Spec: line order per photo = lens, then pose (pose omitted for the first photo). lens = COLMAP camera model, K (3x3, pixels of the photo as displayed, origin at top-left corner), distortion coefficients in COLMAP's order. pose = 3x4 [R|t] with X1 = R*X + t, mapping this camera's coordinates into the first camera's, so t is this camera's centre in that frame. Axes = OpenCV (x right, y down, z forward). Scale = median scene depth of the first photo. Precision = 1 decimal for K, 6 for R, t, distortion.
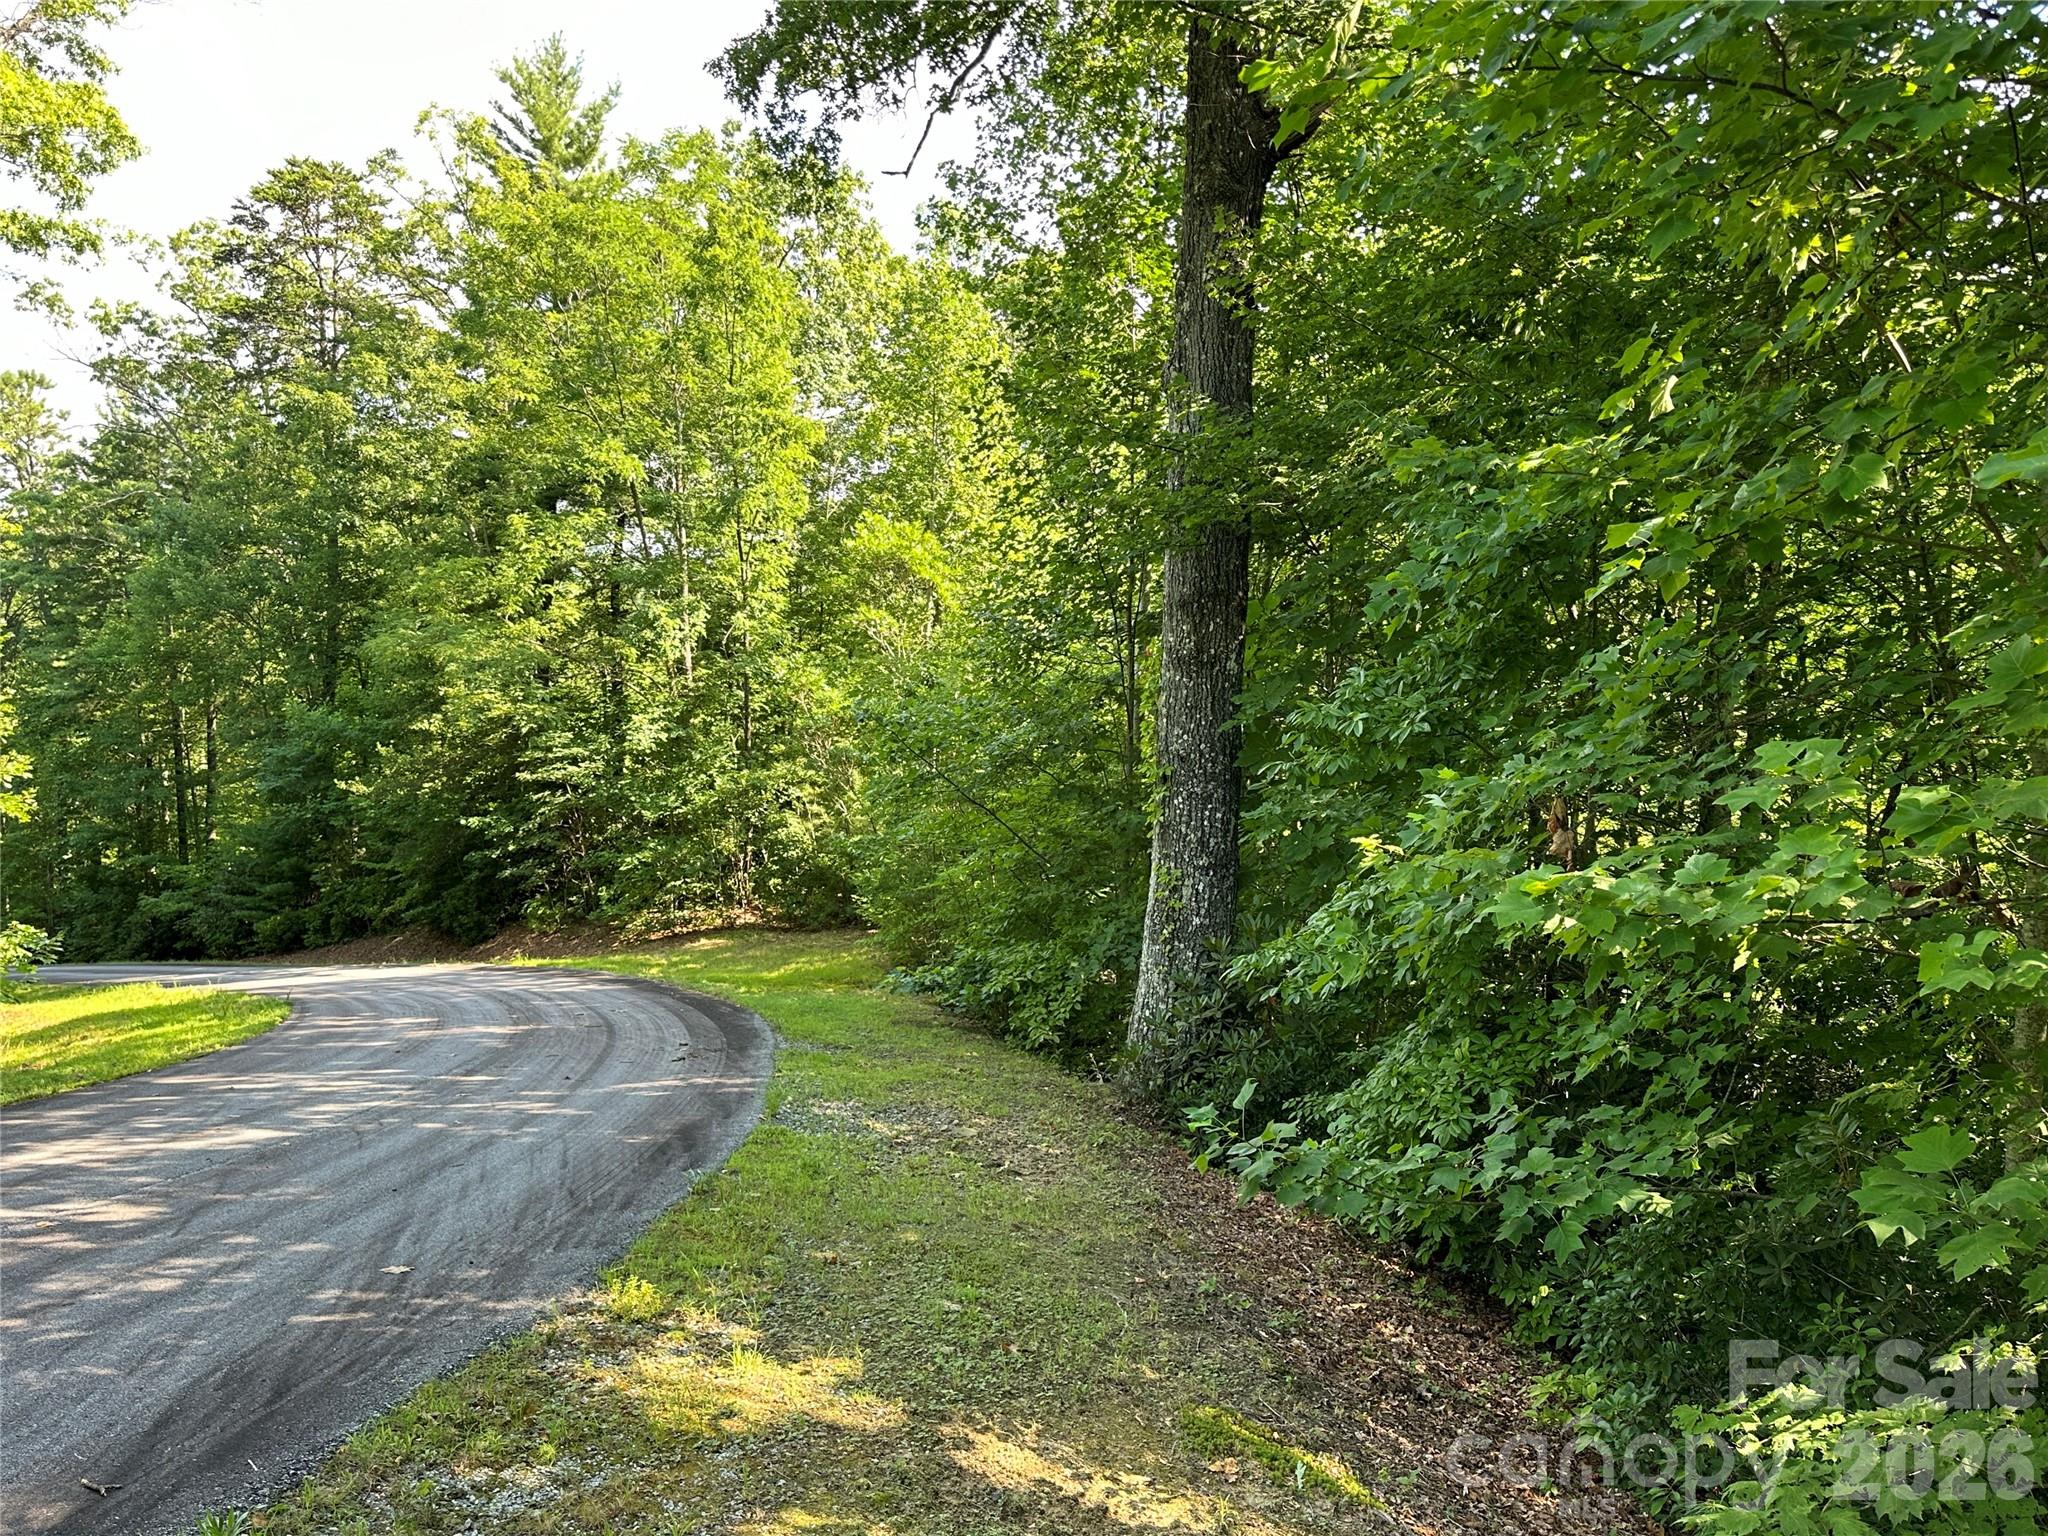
lens RADIAL K [[1610.9, 0, 1024.0], [0, 1610.9, 768.0], [0, 0, 1]] dist [0.157463, -0.300774]
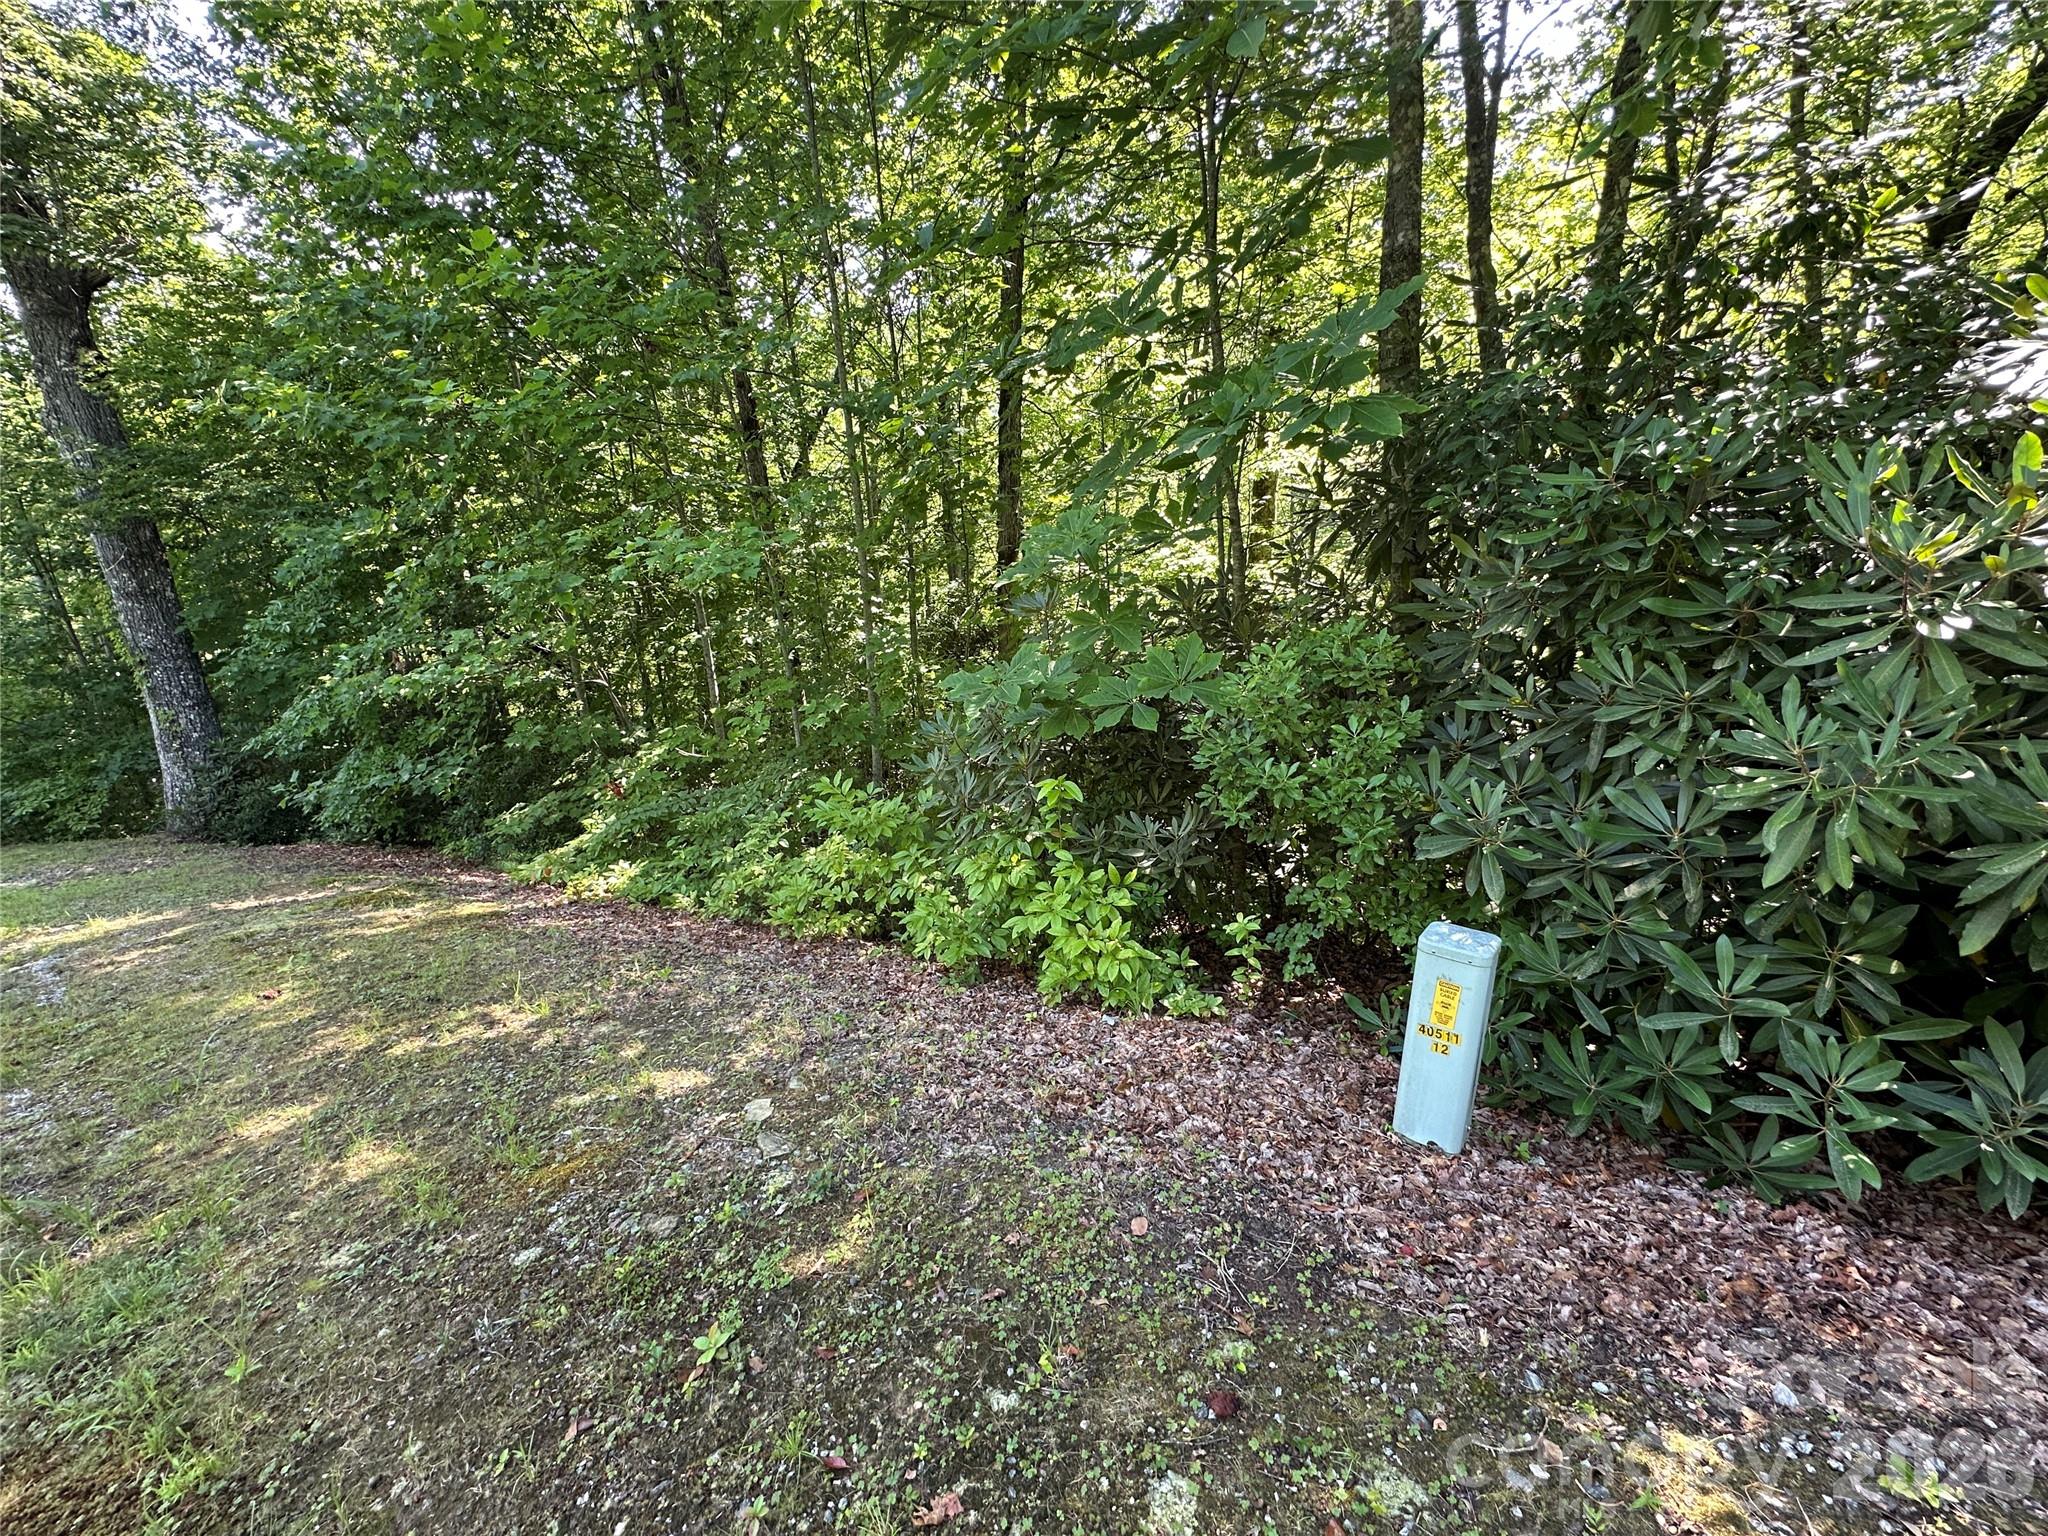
lens RADIAL K [[838.4, 0, 1024.0], [0, 838.4, 768.0], [0, 0, 1]] dist [-0.001772, -0.001097]
pose [[0.568132, -0.274530, 0.775796, -0.093490], [0.103163, 0.959038, 0.263825, -0.021488], [-0.816446, -0.069854, 0.573181, -0.294630]]
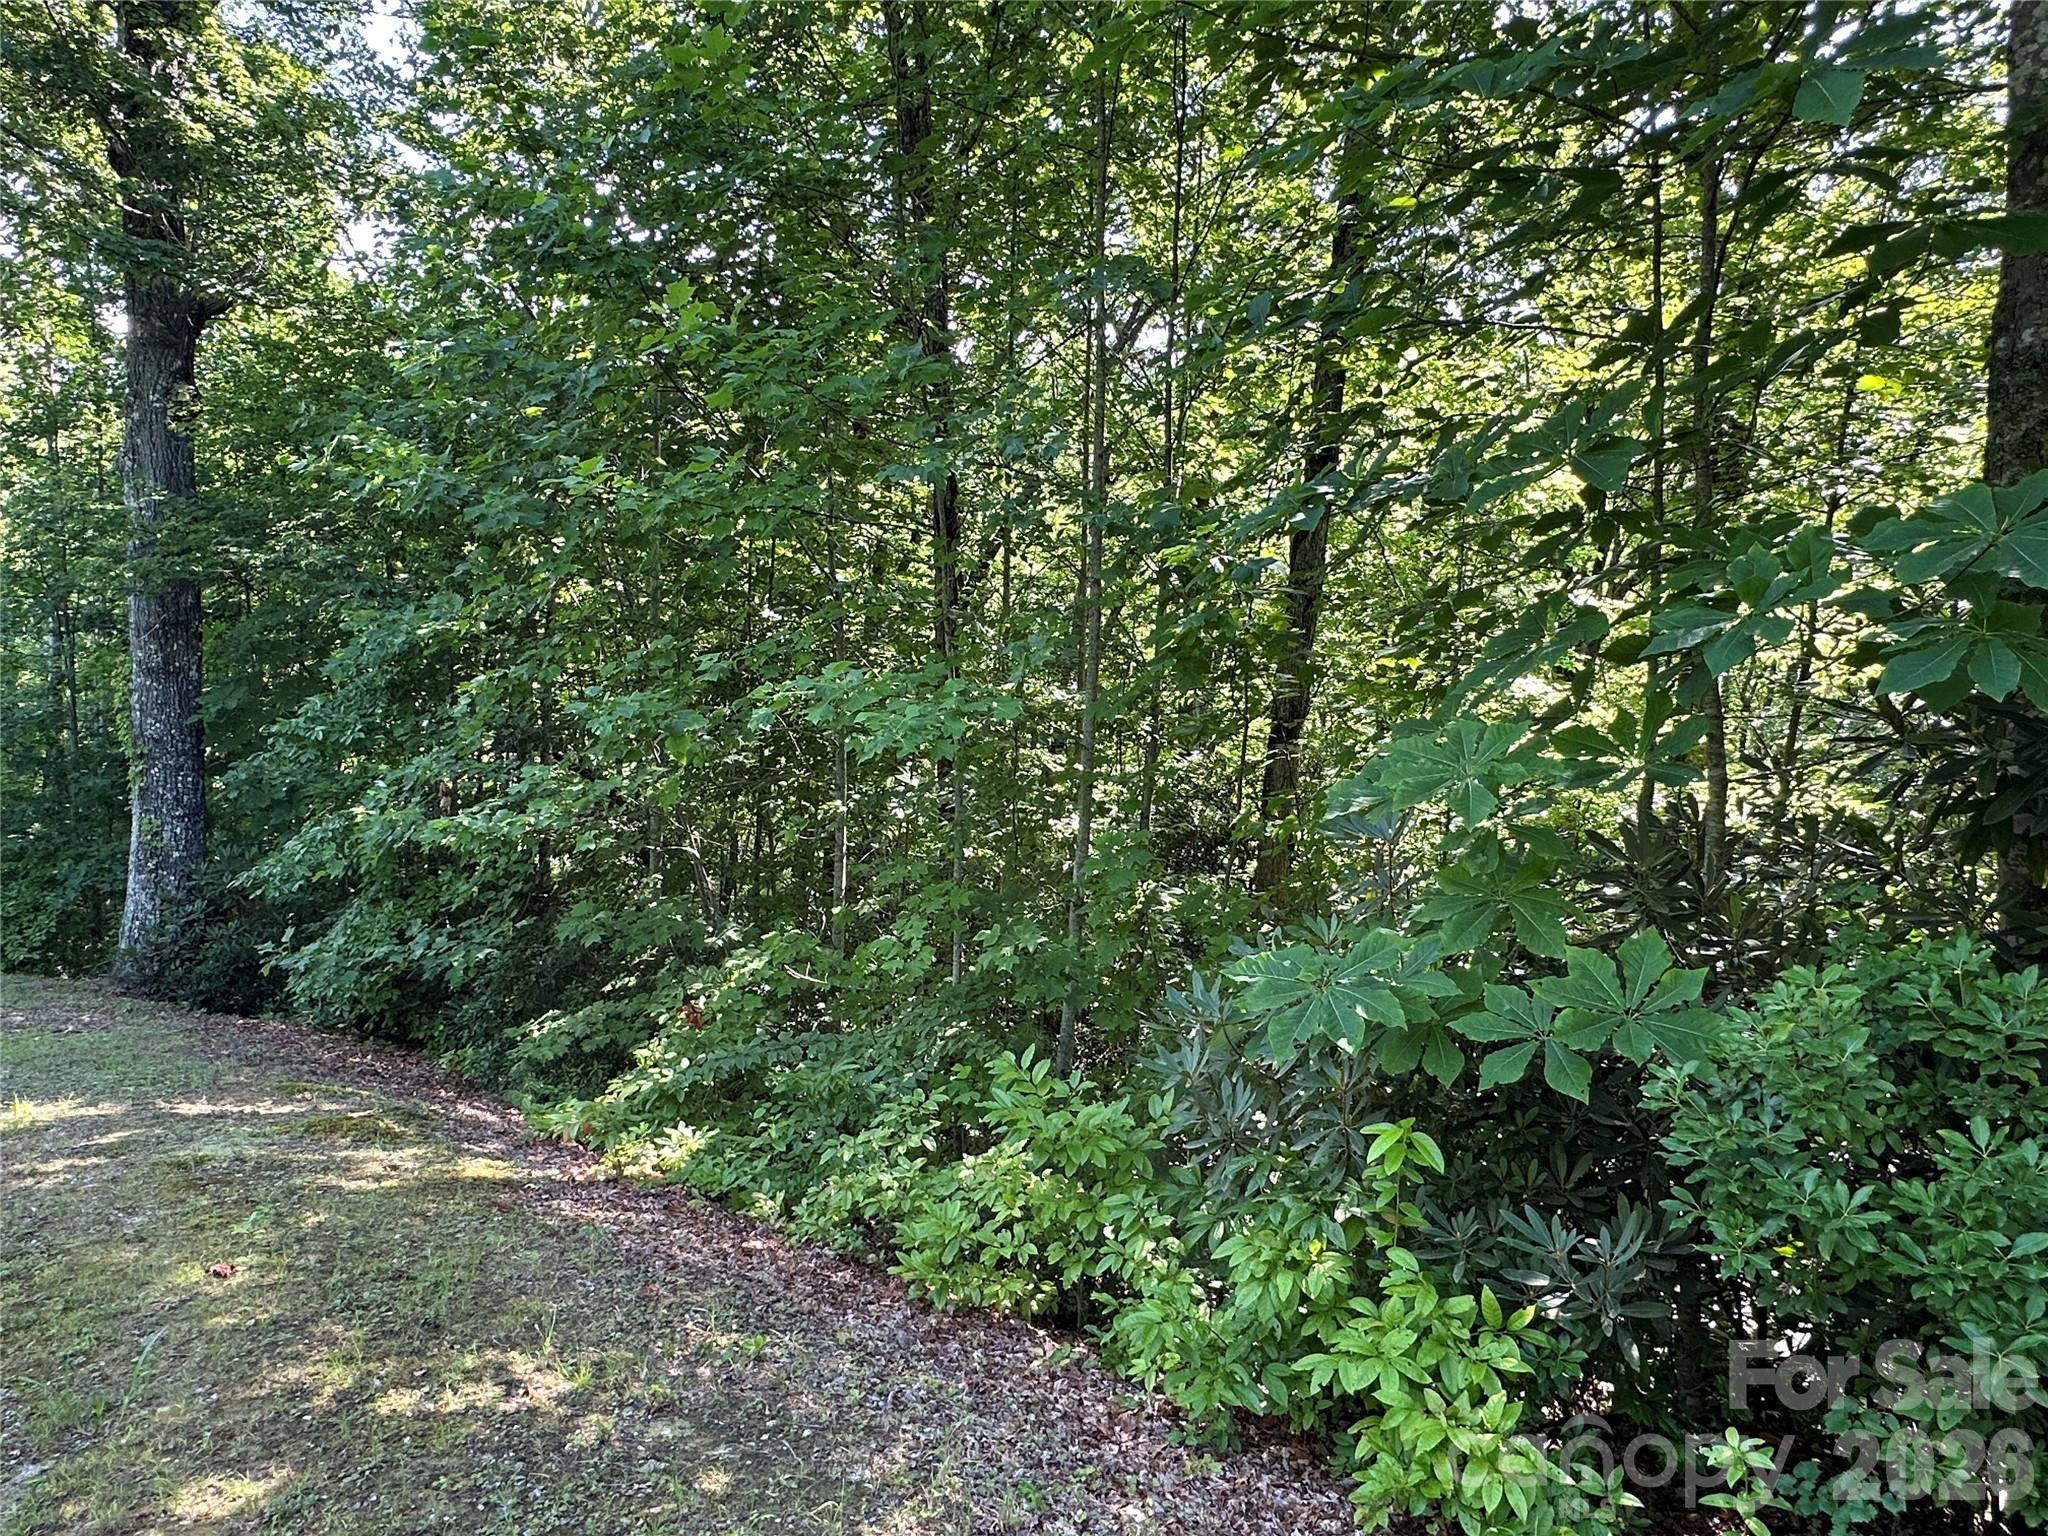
lens RADIAL K [[1273.9, 0, 1024.0], [0, 1273.9, 768.0], [0, 0, 1]] dist [-0.005649, -0.000315]
pose [[0.723193, -0.056469, 0.688333, -0.101956], [0.018143, 0.997861, 0.062799, -0.032833], [-0.690407, -0.032927, 0.722671, -0.278800]]
